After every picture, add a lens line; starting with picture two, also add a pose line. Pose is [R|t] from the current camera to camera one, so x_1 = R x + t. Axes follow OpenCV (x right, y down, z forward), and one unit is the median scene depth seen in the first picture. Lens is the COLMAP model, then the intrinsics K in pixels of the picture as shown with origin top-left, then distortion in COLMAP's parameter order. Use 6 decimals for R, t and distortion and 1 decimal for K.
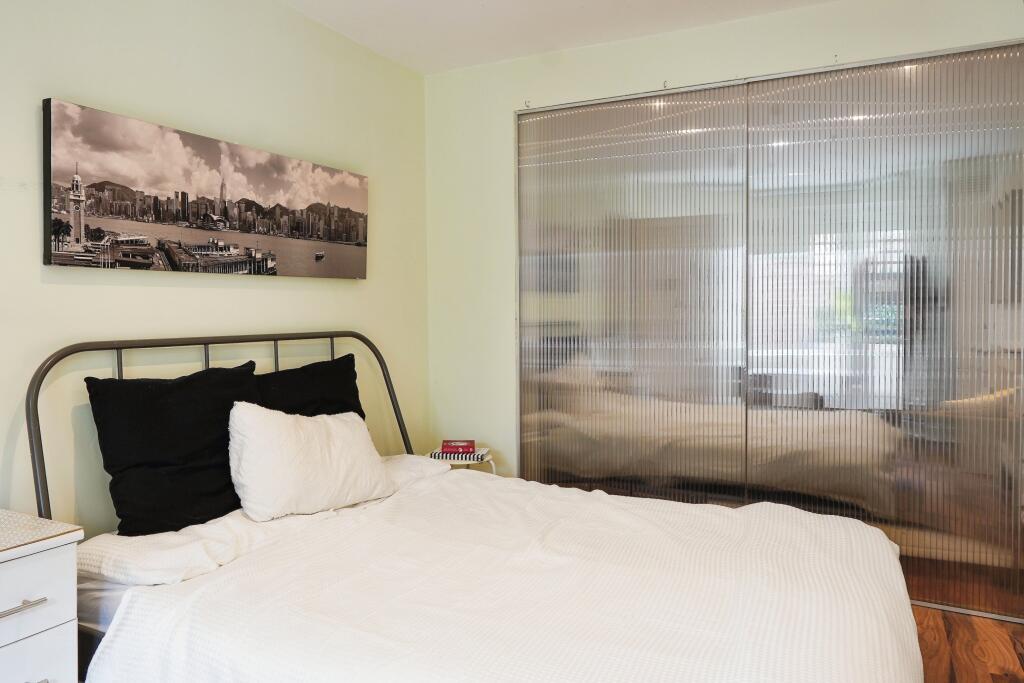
lens RADIAL K [[722.0, 0, 509.6], [0, 722.0, 341.3], [0, 0, 1]] dist [-0.002313, 0.005072]
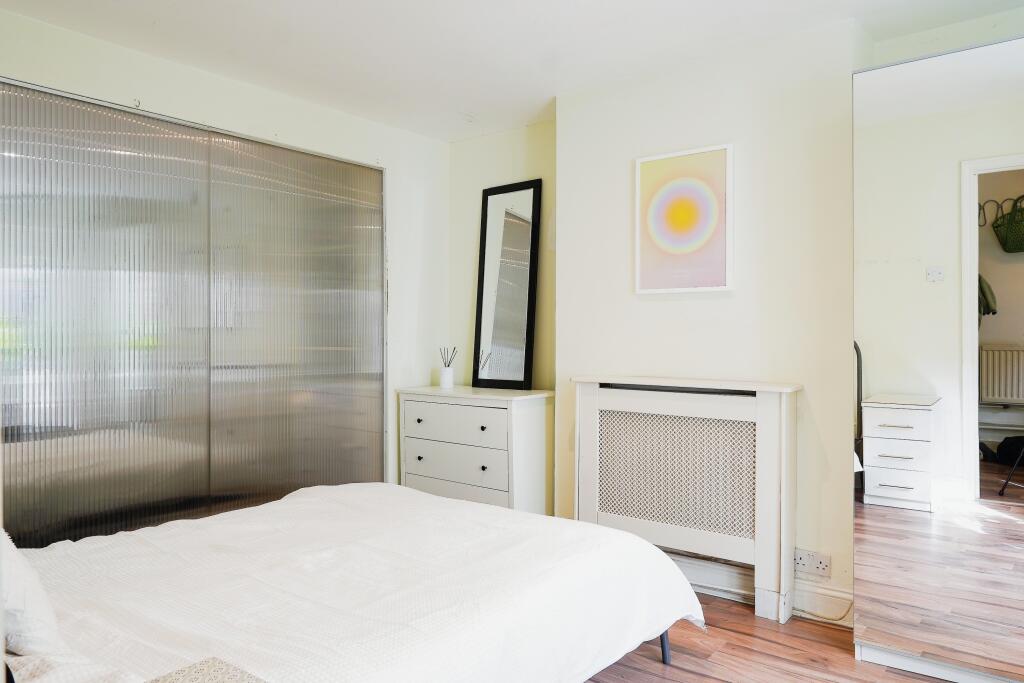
lens RADIAL K [[722.0, 0, 507.0], [0, 722.0, 339.4], [0, 0, 1]] dist [-0.002313, 0.005072]
pose [[0.239067, 0.002122, 0.971001, -0.547365], [0.035723, 0.999301, -0.010979, -0.005080], [-0.970346, 0.037312, 0.238824, 0.253562]]
